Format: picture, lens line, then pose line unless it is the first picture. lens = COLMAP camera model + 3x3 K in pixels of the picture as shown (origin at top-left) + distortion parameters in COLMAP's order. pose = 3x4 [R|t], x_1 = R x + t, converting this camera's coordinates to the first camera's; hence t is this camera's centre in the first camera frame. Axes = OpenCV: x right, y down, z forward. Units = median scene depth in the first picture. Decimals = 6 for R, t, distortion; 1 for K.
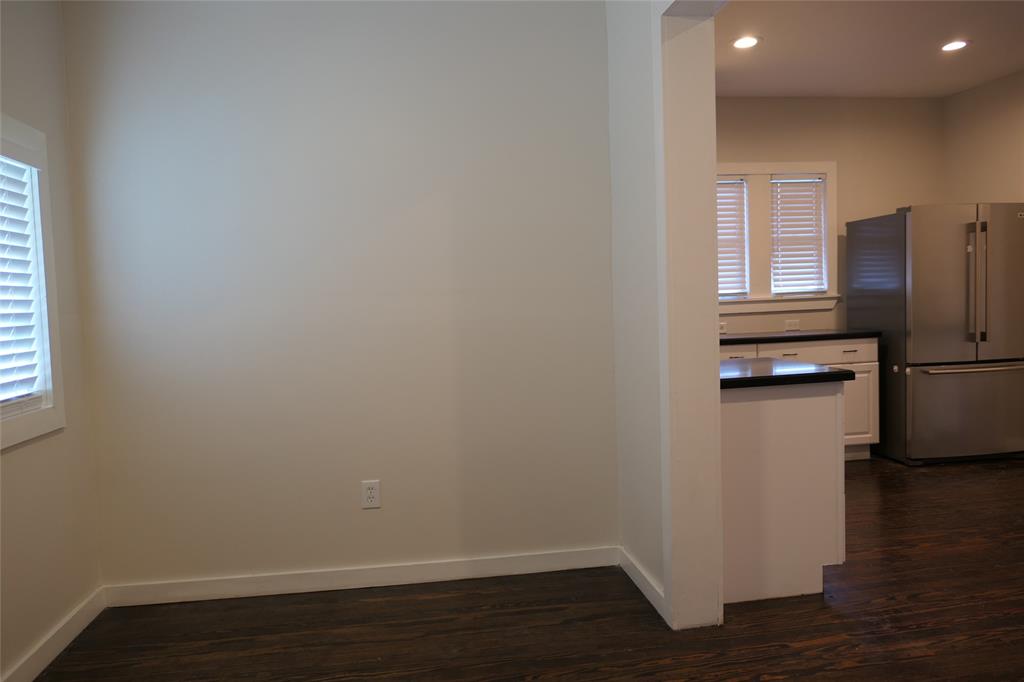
lens RADIAL K [[714.6, 0, 512.0], [0, 714.6, 341.0], [0, 0, 1]] dist [-0.018057, 0.001633]
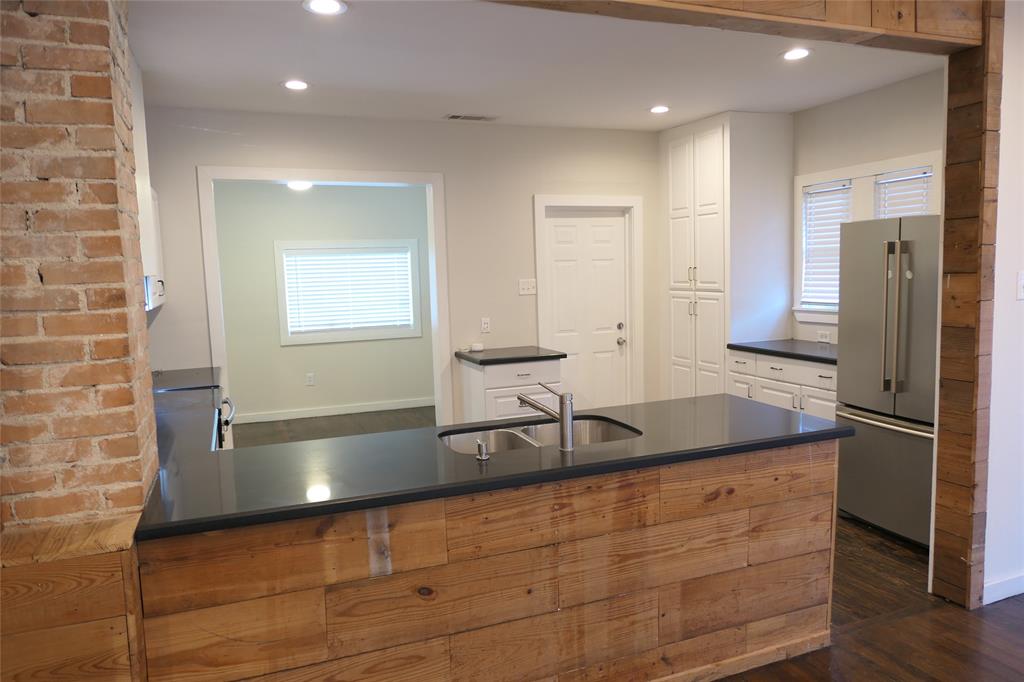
lens RADIAL K [[714.6, 0, 512.0], [0, 714.6, 341.0], [0, 0, 1]] dist [-0.018057, 0.001633]
pose [[0.210567, 0.130144, -0.968878, 1.249745], [-0.032735, 0.991482, 0.126066, -0.132842], [0.977031, 0.005171, 0.213033, 0.384791]]
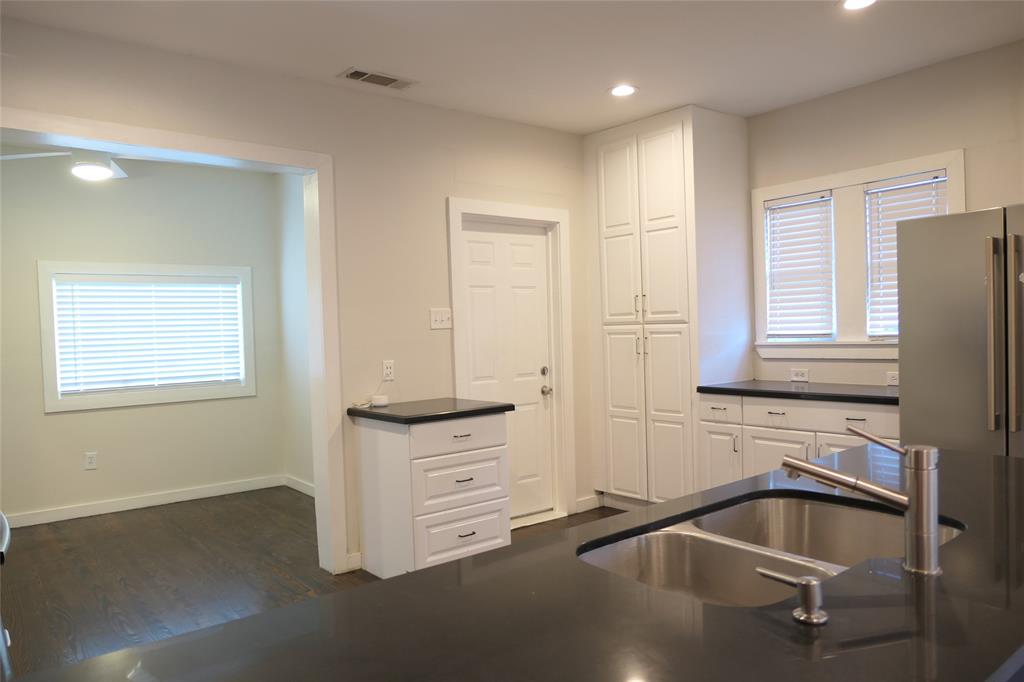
lens RADIAL K [[714.6, 0, 512.0], [0, 714.6, 341.0], [0, 0, 1]] dist [-0.018057, 0.001633]
pose [[0.500221, 0.037705, -0.865076, 0.911129], [-0.036651, 0.999078, 0.022353, -0.069525], [0.865122, 0.020524, 0.501142, 0.298024]]
